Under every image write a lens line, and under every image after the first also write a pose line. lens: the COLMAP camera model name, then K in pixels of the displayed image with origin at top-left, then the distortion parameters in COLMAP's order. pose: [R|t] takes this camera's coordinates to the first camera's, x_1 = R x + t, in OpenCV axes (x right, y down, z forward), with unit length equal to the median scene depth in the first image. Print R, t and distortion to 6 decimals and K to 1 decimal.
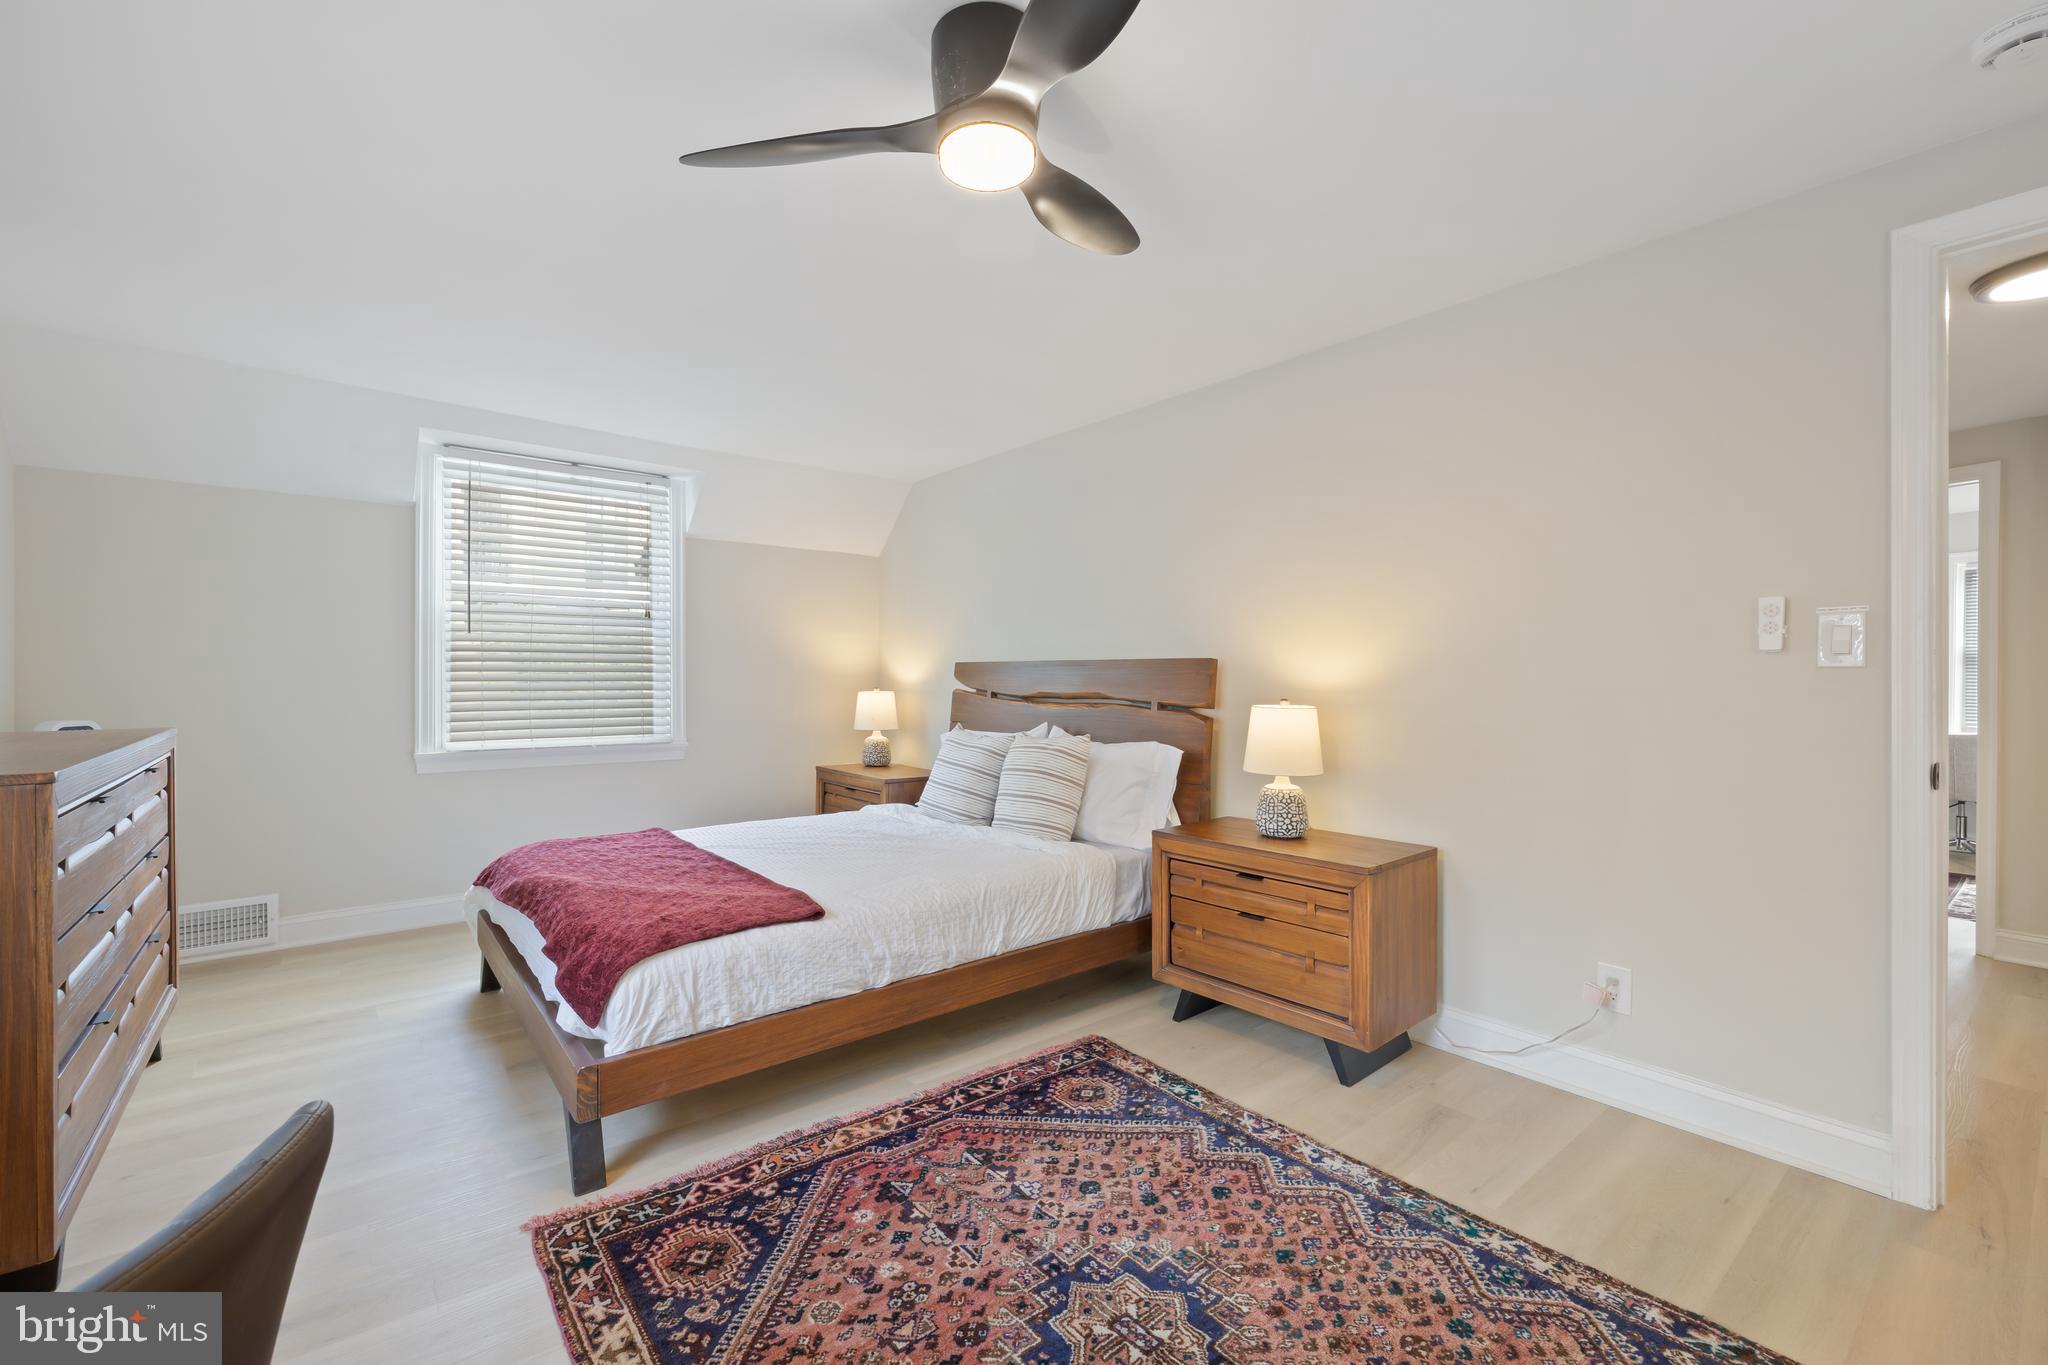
lens RADIAL K [[862.6, 0, 1017.0], [0, 862.6, 676.2], [0, 0, 1]] dist [-0.001854, 0.000253]
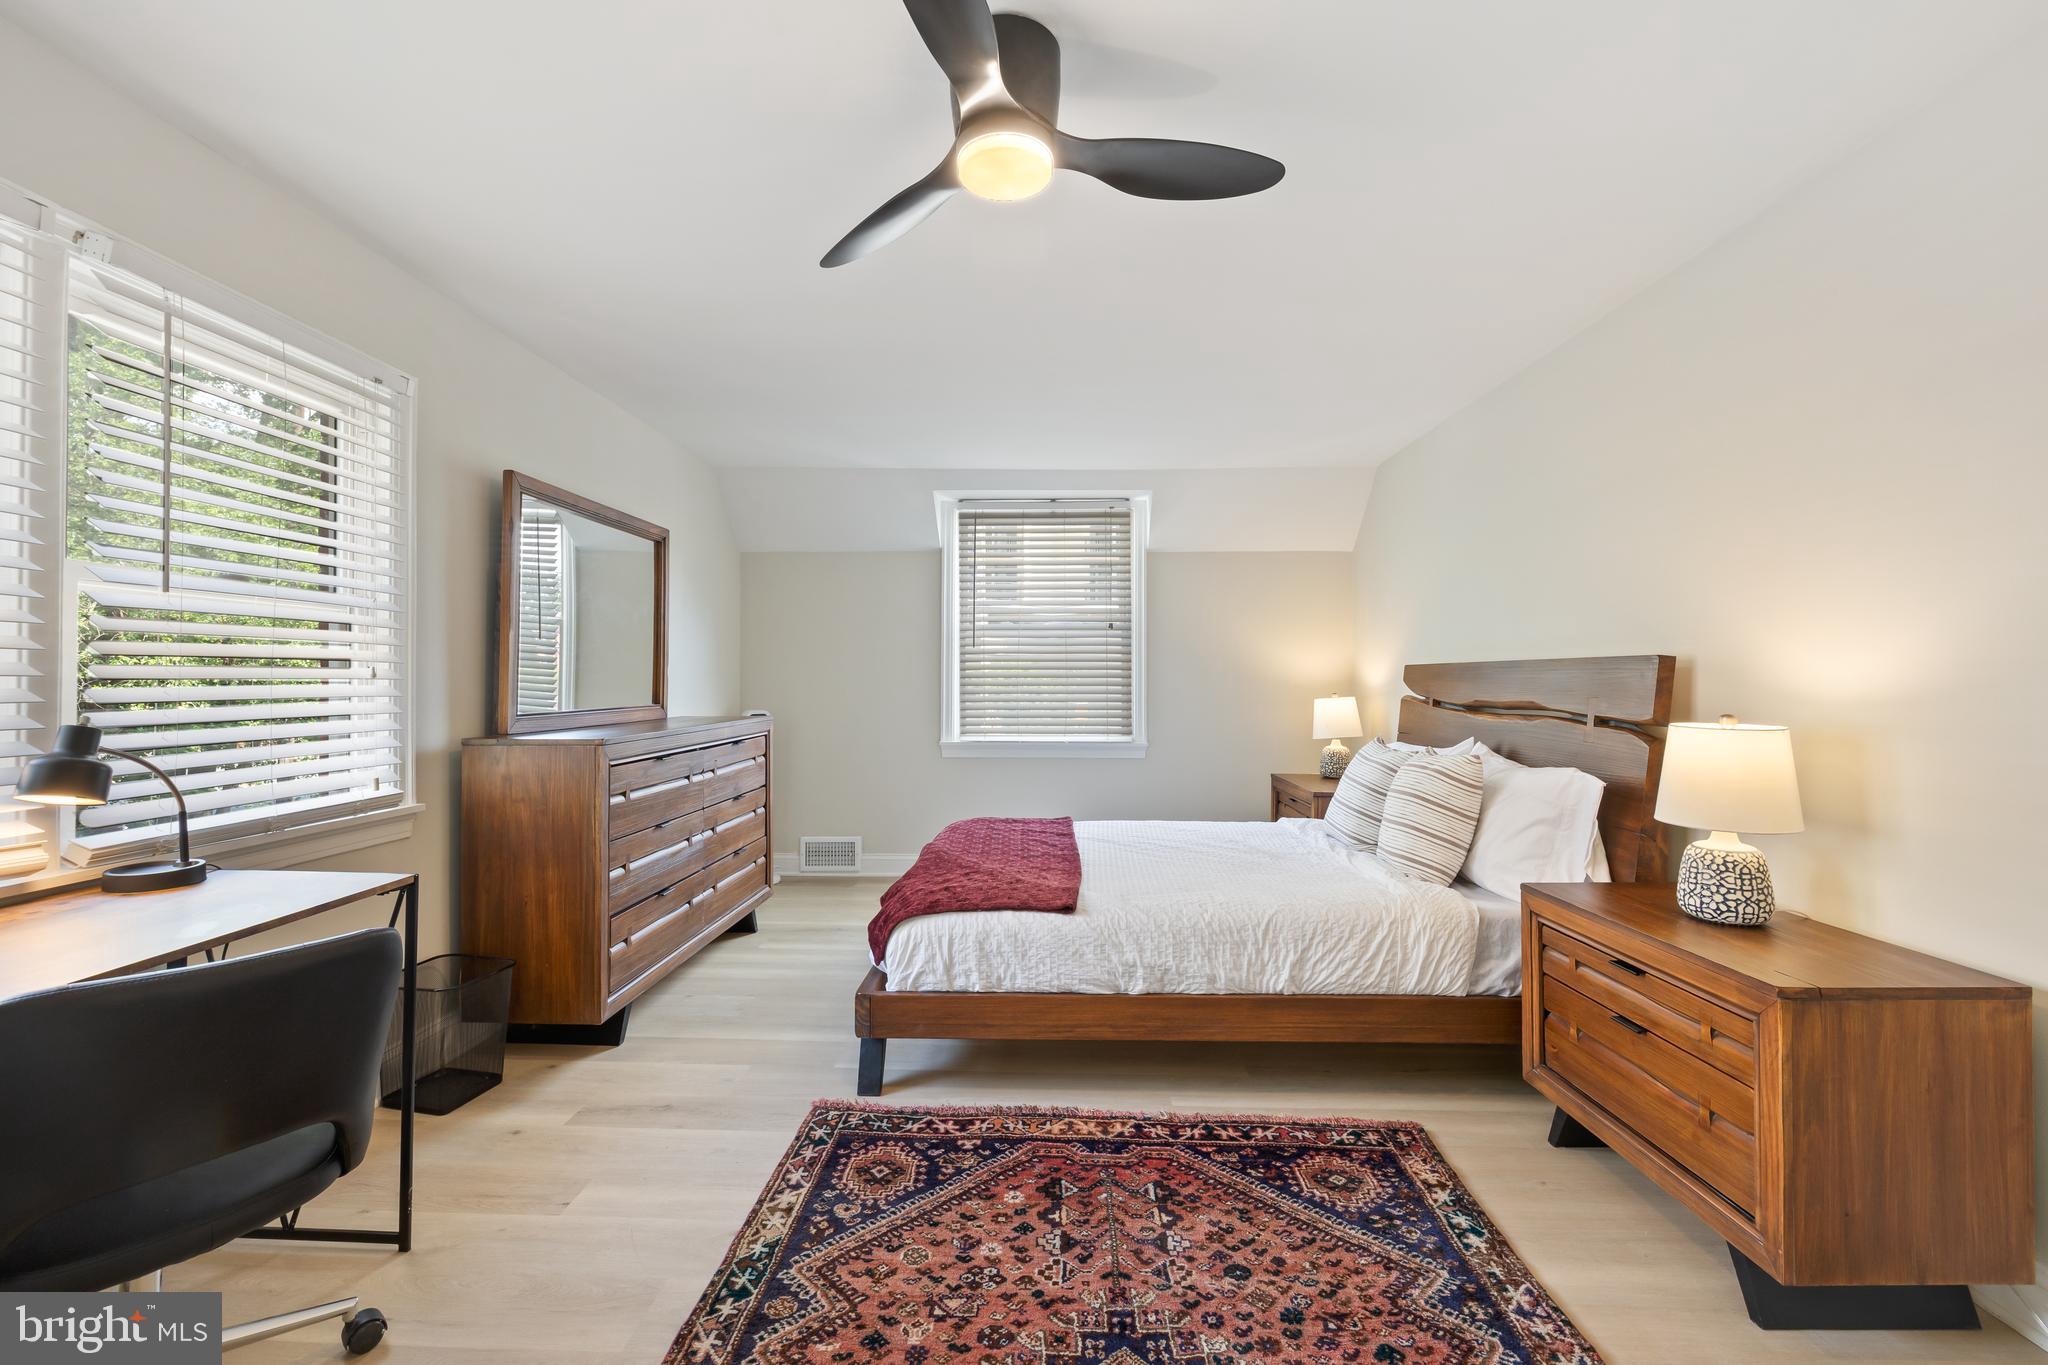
lens RADIAL K [[862.6, 0, 1016.9], [0, 862.6, 672.7], [0, 0, 1]] dist [-0.001854, 0.000253]
pose [[0.751598, -0.008570, -0.659565, 0.440837], [0.002337, 0.999944, -0.010329, -0.000395], [0.659617, 0.006222, 0.751576, 0.178061]]
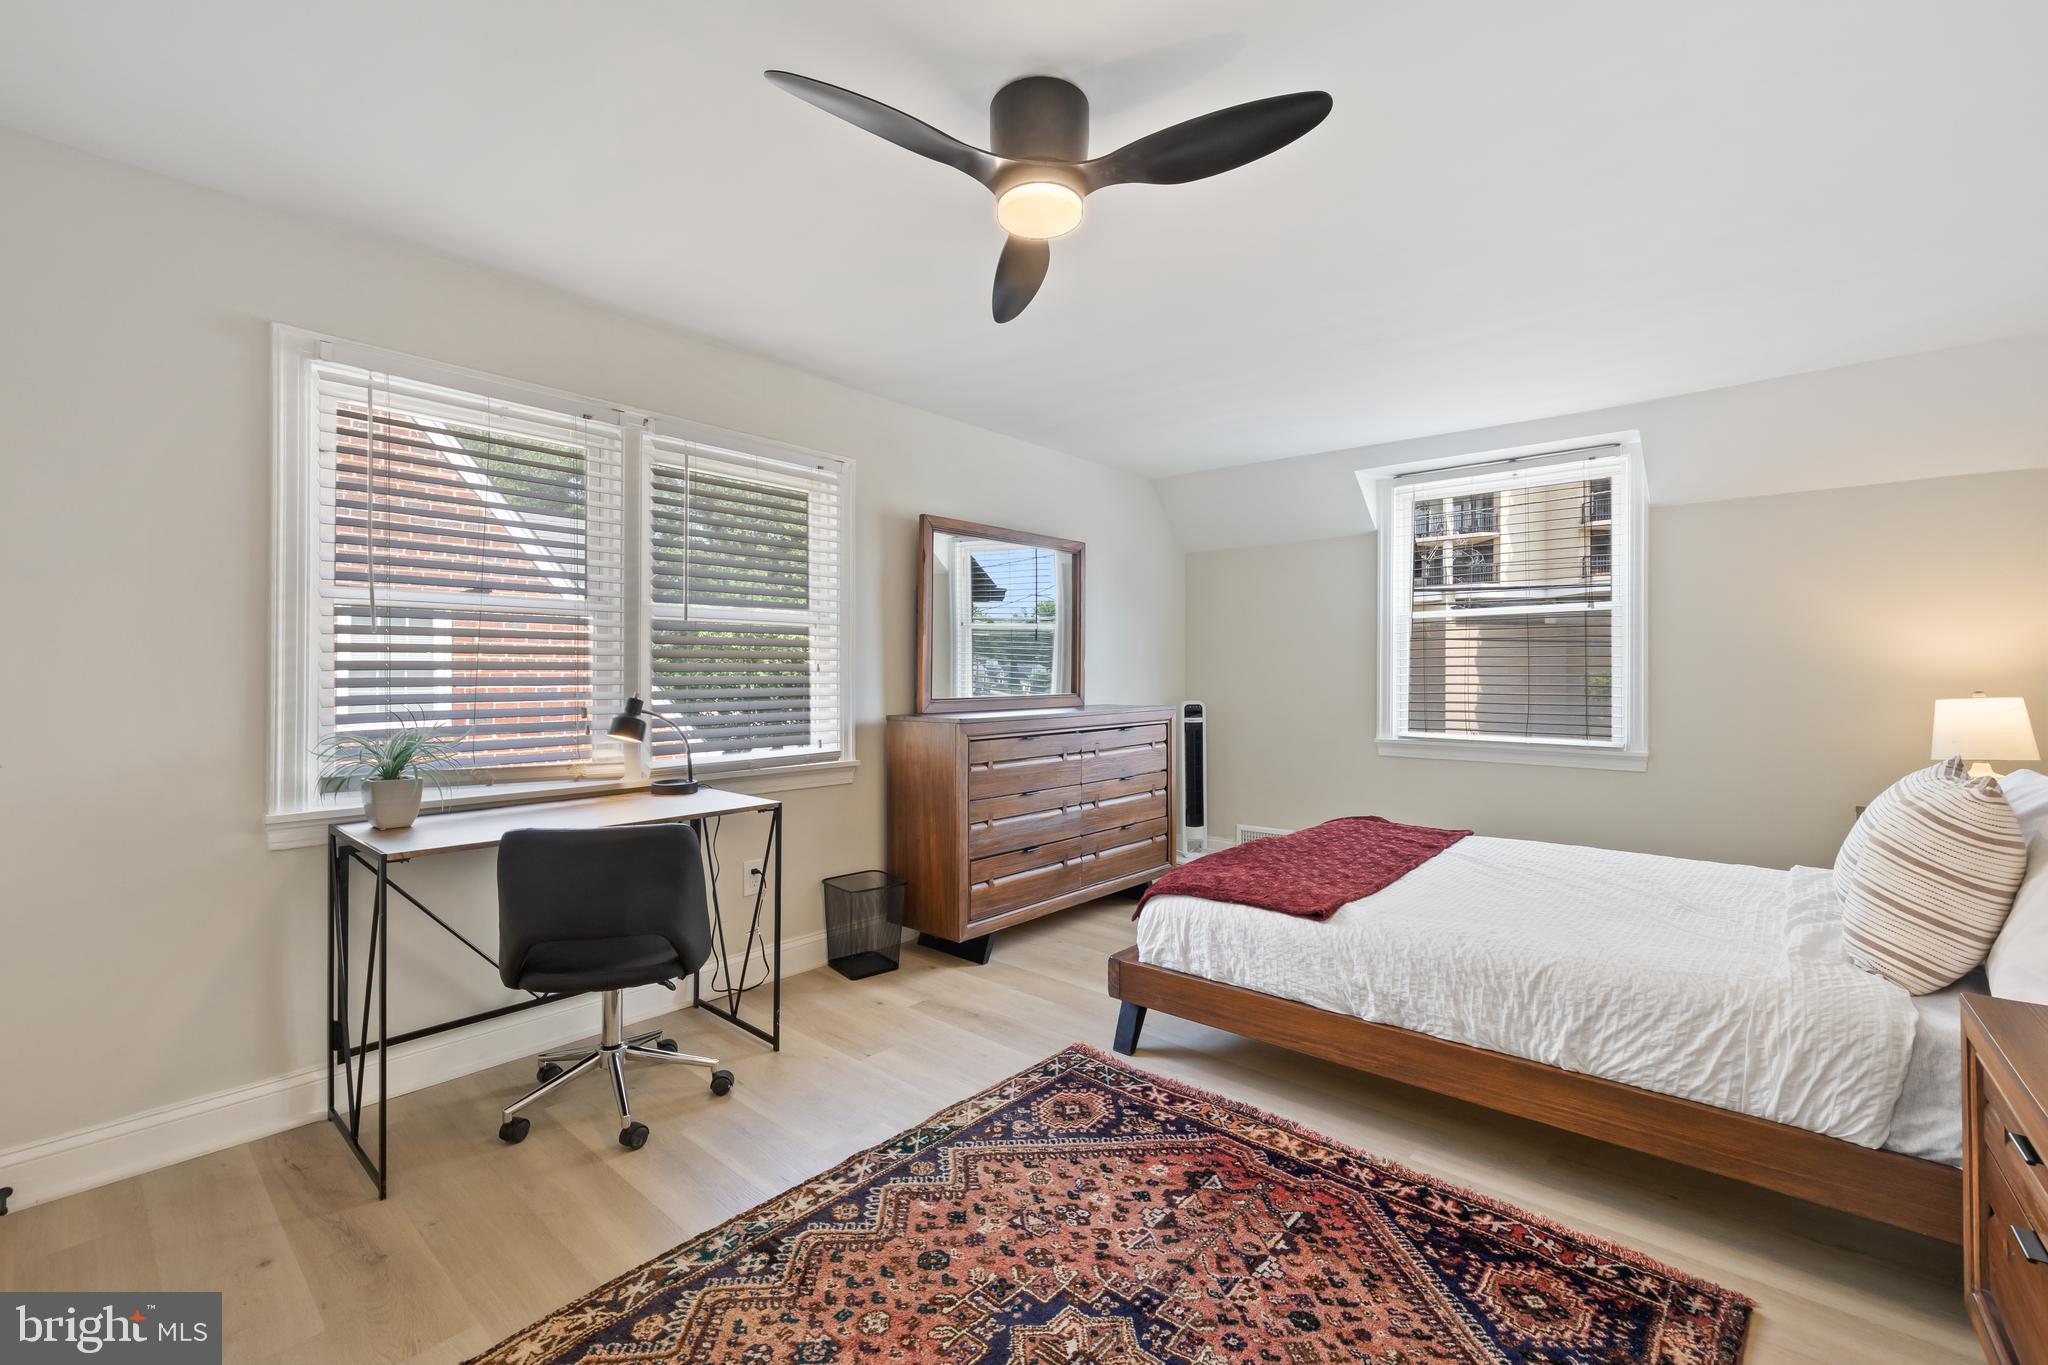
lens RADIAL K [[862.6, 0, 1016.0], [0, 862.6, 667.0], [0, 0, 1]] dist [-0.001854, 0.000253]
pose [[0.165476, -0.010498, -0.986158, 0.735696], [0.001096, 0.999945, -0.010461, 0.003086], [0.986213, 0.000650, 0.165478, 0.543633]]
